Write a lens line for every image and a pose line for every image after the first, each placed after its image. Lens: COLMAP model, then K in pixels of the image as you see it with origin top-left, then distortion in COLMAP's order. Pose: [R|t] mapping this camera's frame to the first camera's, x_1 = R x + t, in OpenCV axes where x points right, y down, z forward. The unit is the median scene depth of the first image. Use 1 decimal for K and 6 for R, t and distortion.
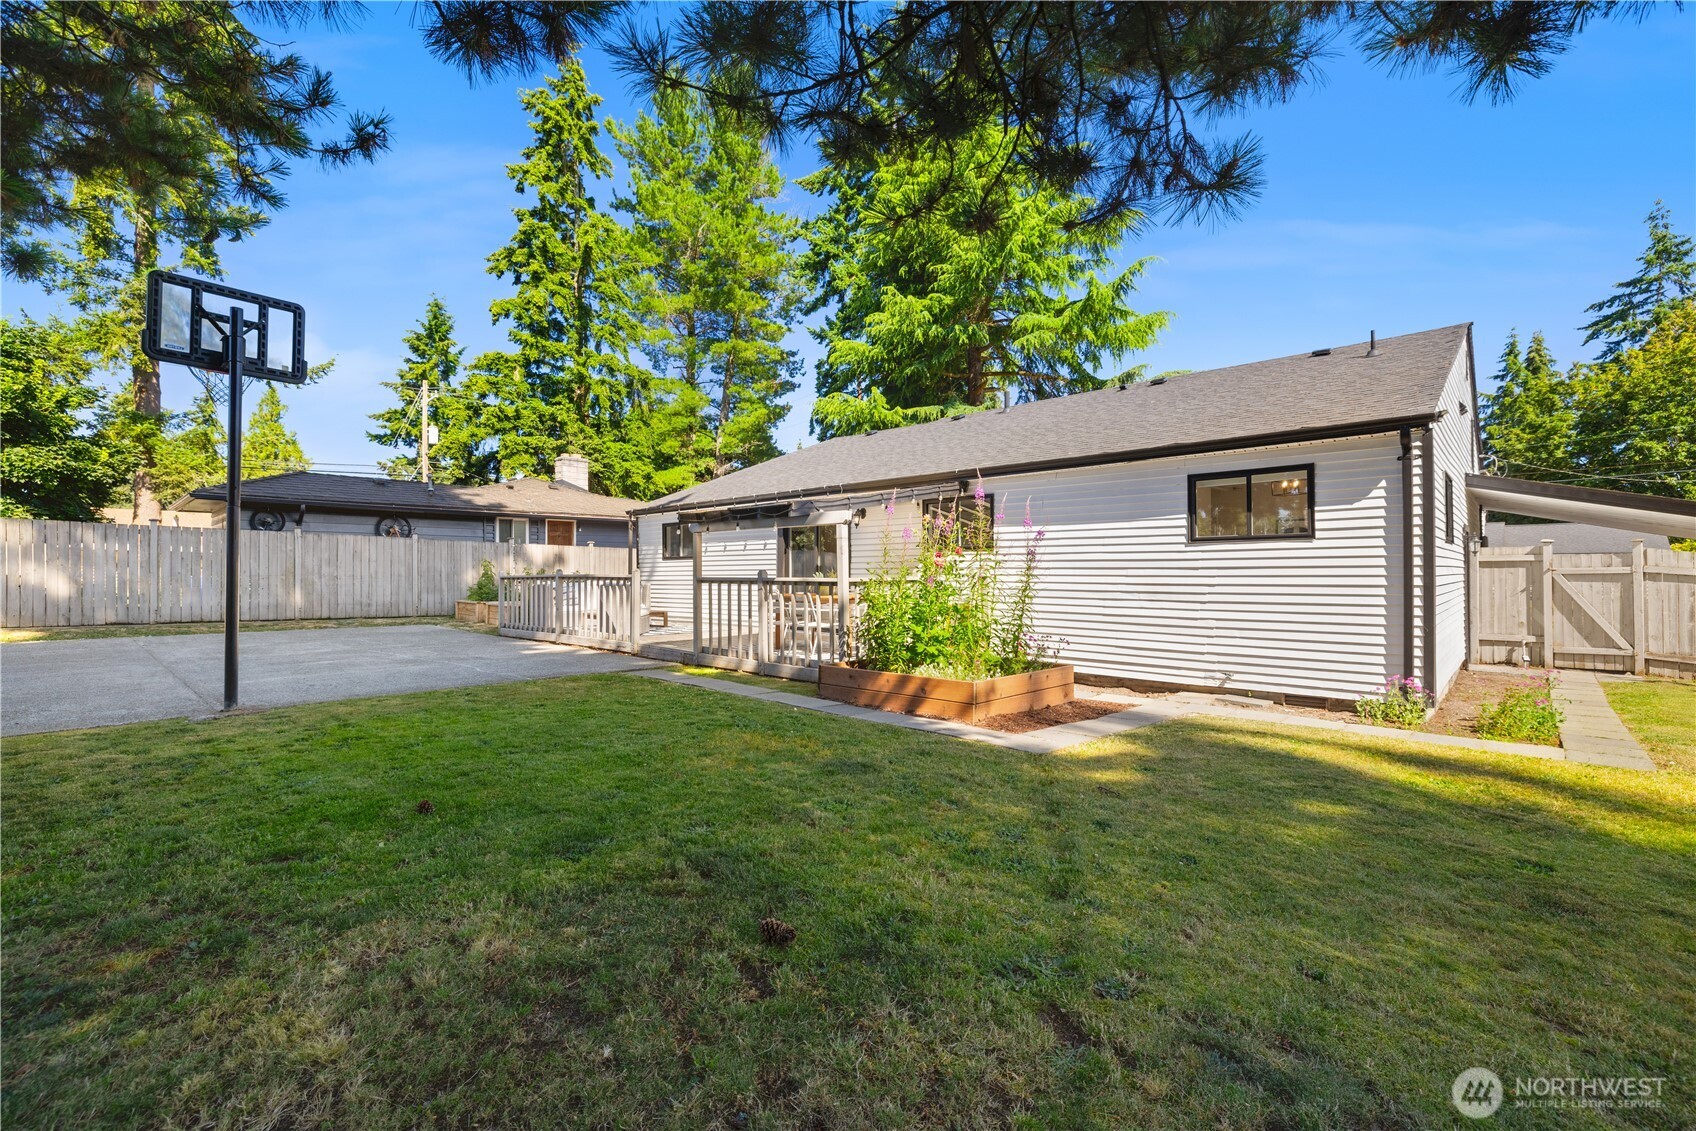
lens RADIAL K [[730.5, 0, 841.1], [0, 730.5, 567.8], [0, 0, 1]] dist [-0.000876, 0.001443]
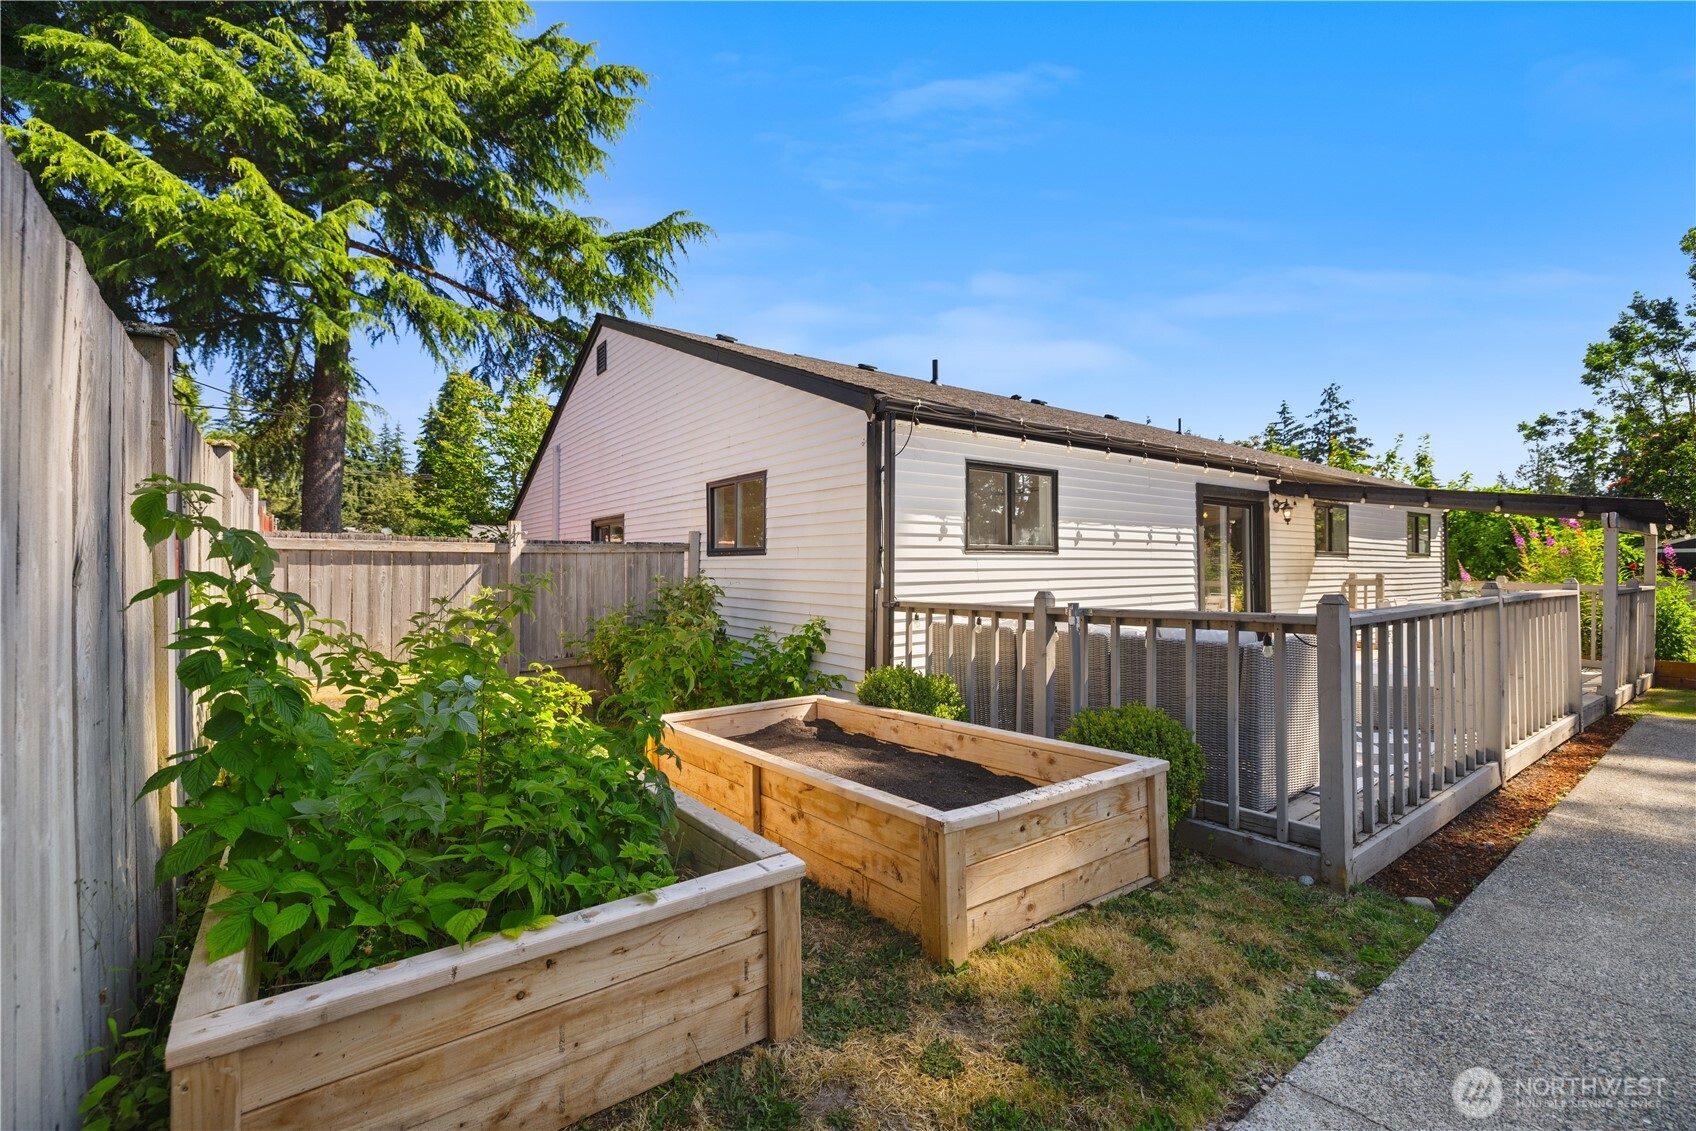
lens RADIAL K [[730.5, 0, 841.2], [0, 730.5, 562.8], [0, 0, 1]] dist [-0.000876, 0.001443]
pose [[0.171181, 0.007111, 0.985214, -0.519000], [-0.005168, 0.999967, -0.006320, -0.002477], [-0.985226, -0.004010, 0.171212, 0.816359]]
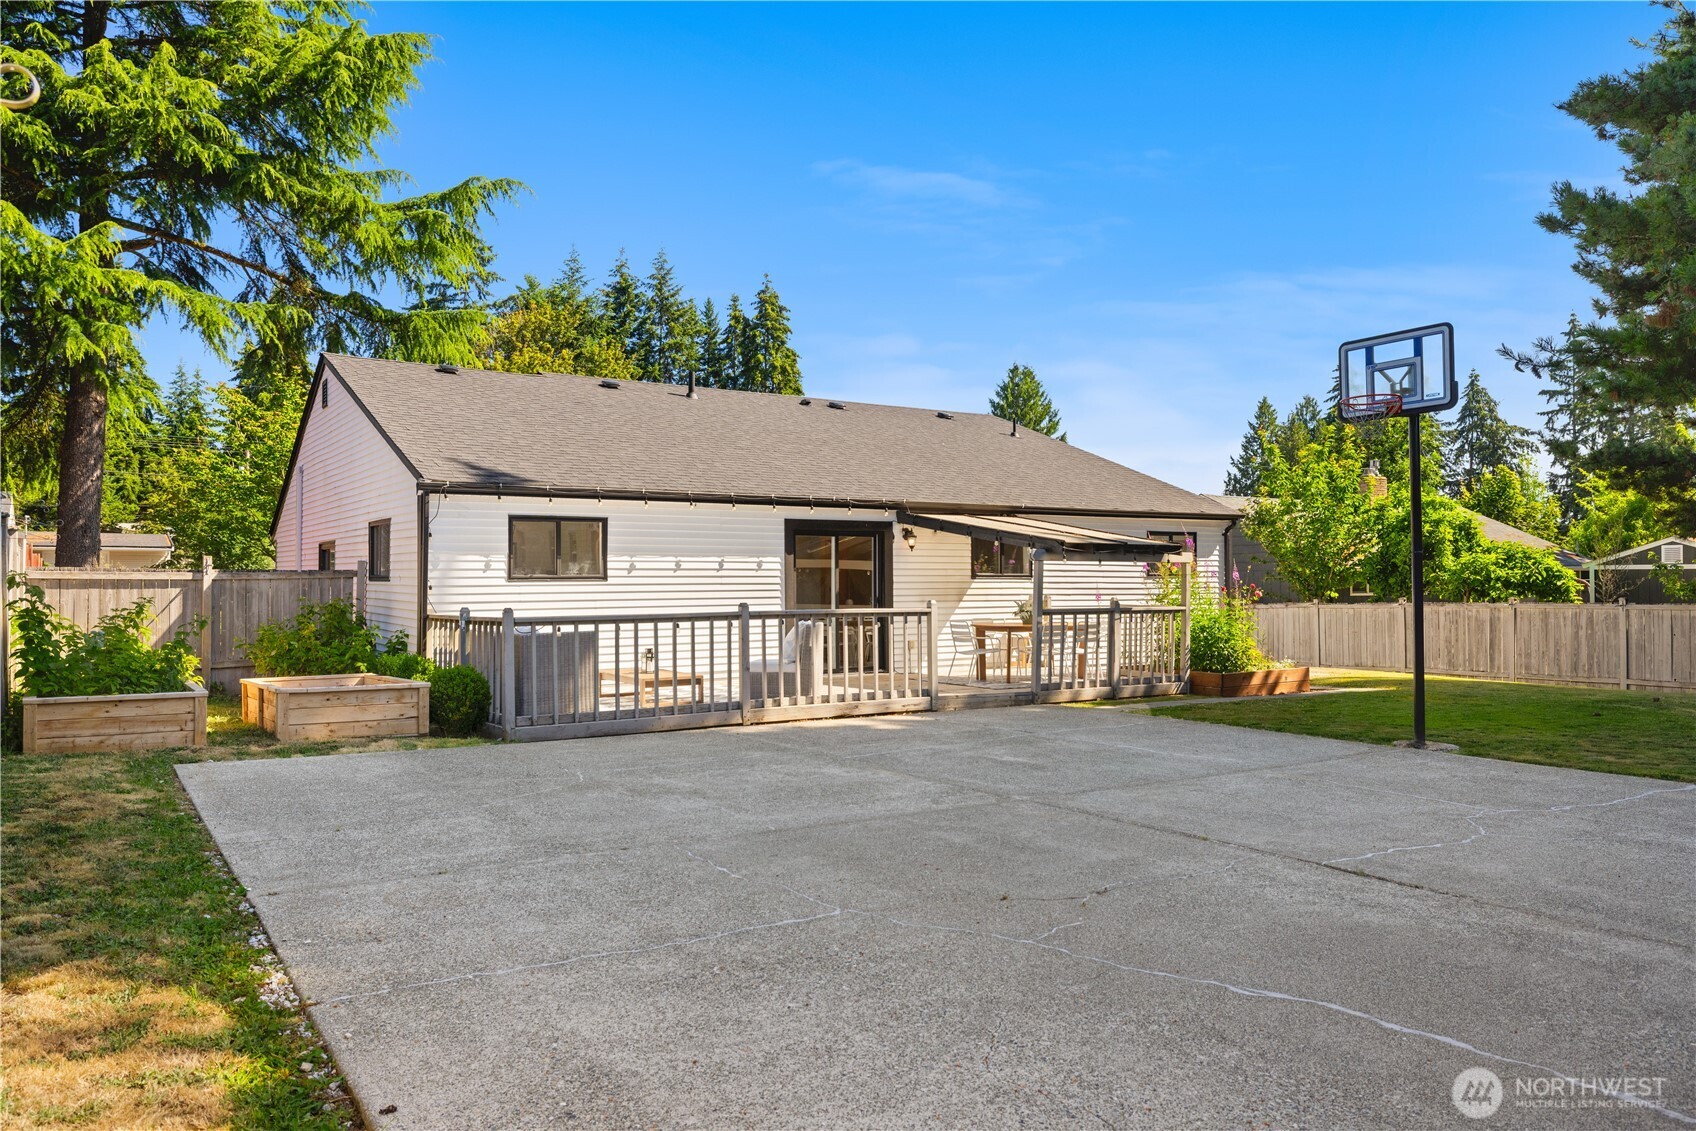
lens RADIAL K [[1193.0, 0, 859.6], [0, 1193.0, 573.4], [0, 0, 1]] dist [-0.000032, -0.002563]
pose [[0.216772, 0.005166, 0.976209, -0.862397], [-0.006655, 0.999971, -0.003814, -0.012555], [-0.976199, -0.005670, 0.216800, 0.451573]]
